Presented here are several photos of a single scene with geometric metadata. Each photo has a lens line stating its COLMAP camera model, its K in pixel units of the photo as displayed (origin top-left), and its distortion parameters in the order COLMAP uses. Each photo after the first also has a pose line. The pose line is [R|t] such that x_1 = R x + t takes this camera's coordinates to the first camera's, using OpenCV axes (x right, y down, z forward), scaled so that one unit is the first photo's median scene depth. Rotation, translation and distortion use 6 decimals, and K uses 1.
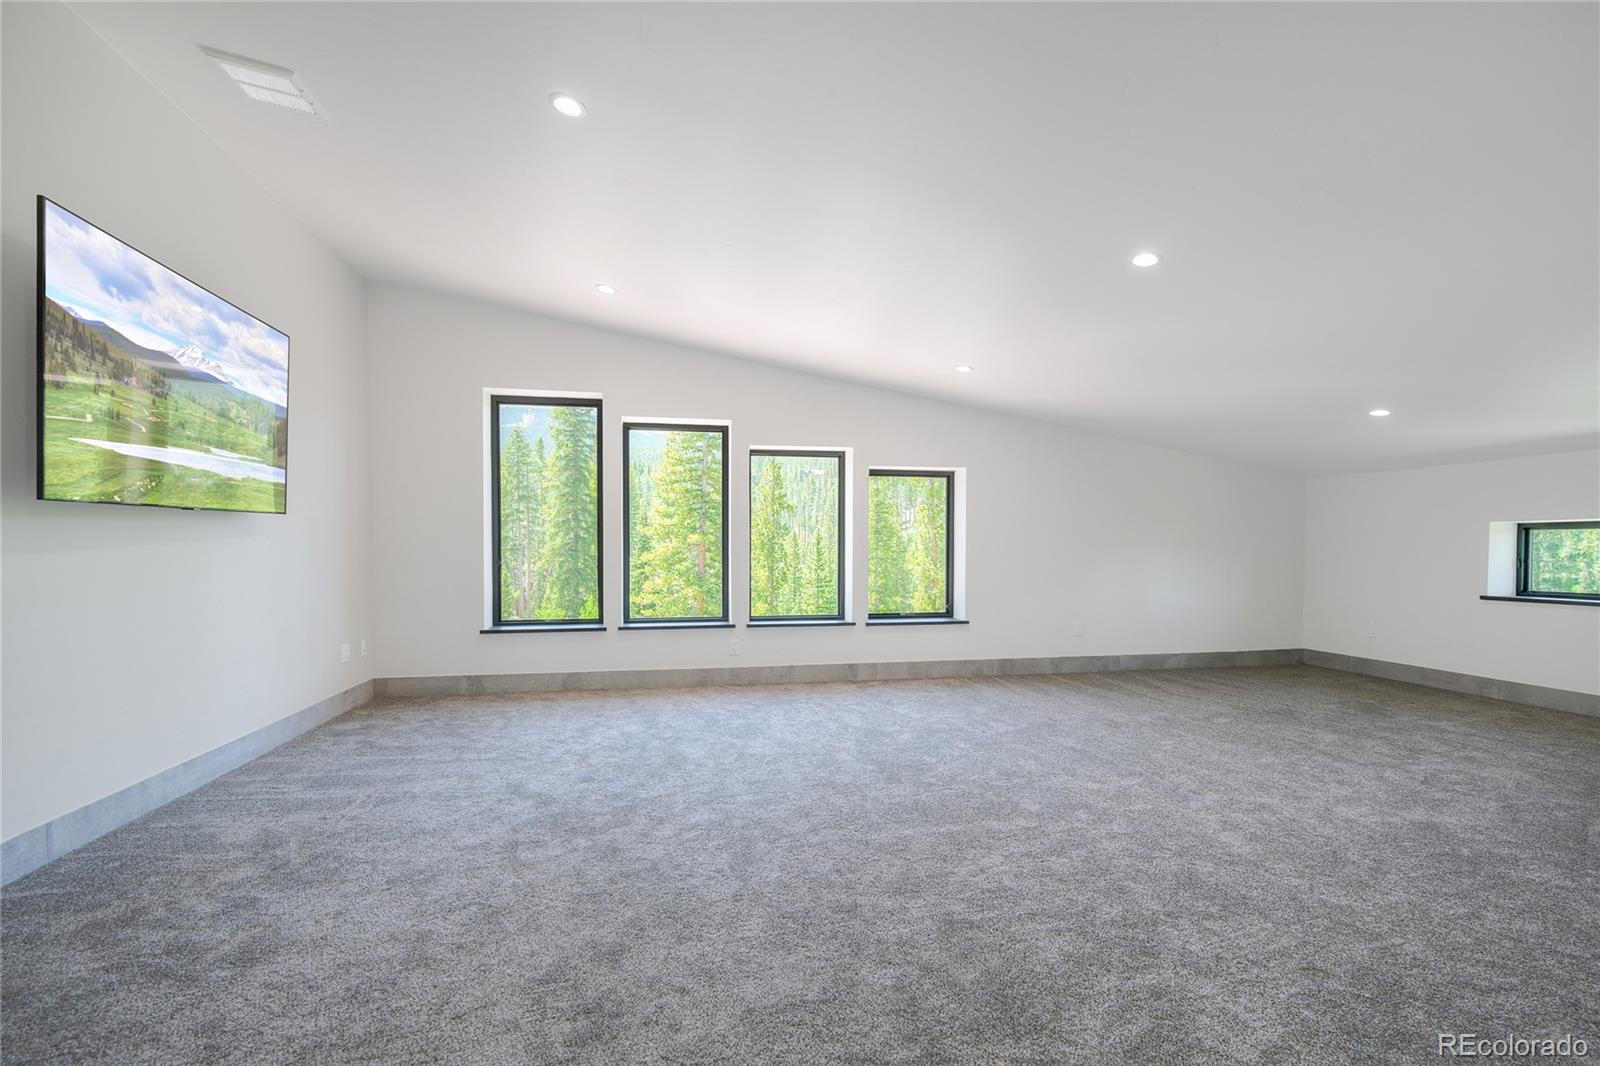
lens RADIAL K [[720.8, 0, 810.5], [0, 720.8, 548.7], [0, 0, 1]] dist [-0.006966, 0.000239]
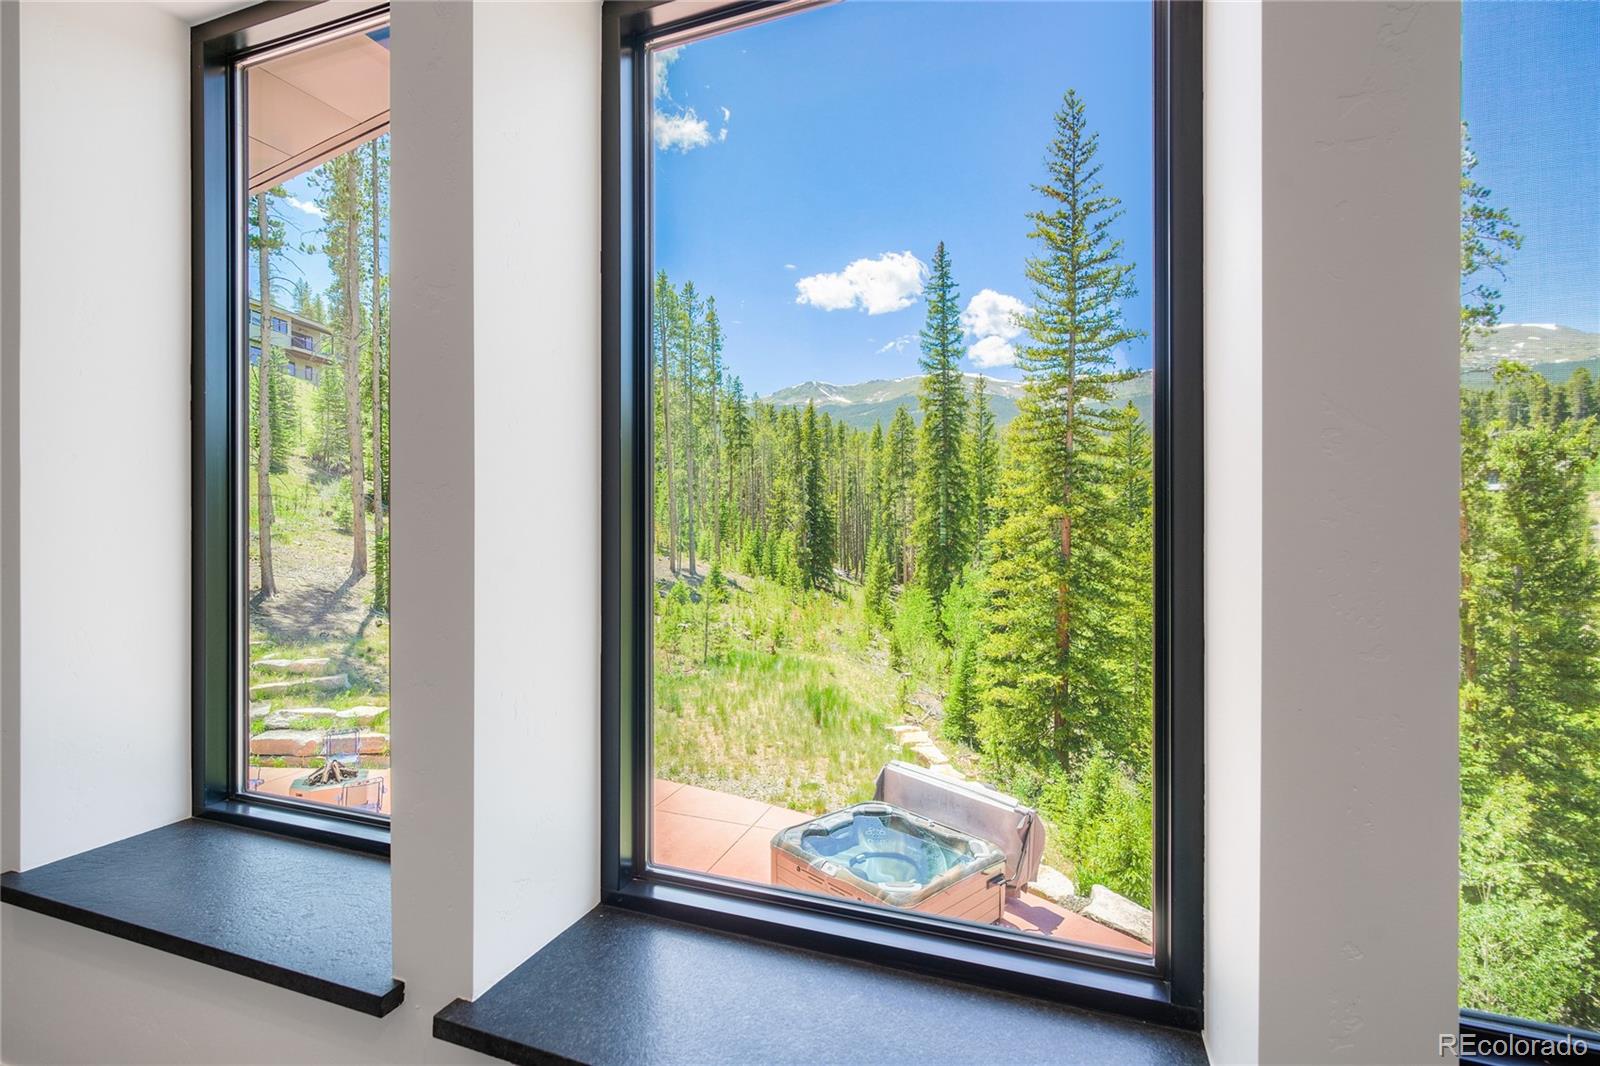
lens RADIAL K [[720.8, 0, 809.8], [0, 720.8, 529.4], [0, 0, 1]] dist [-0.006966, 0.000239]
pose [[0.857484, 0.004162, -0.514493, 0.013677], [-0.001142, 0.999980, 0.006187, 0.001310], [0.514509, -0.004717, 0.857472, 0.183111]]
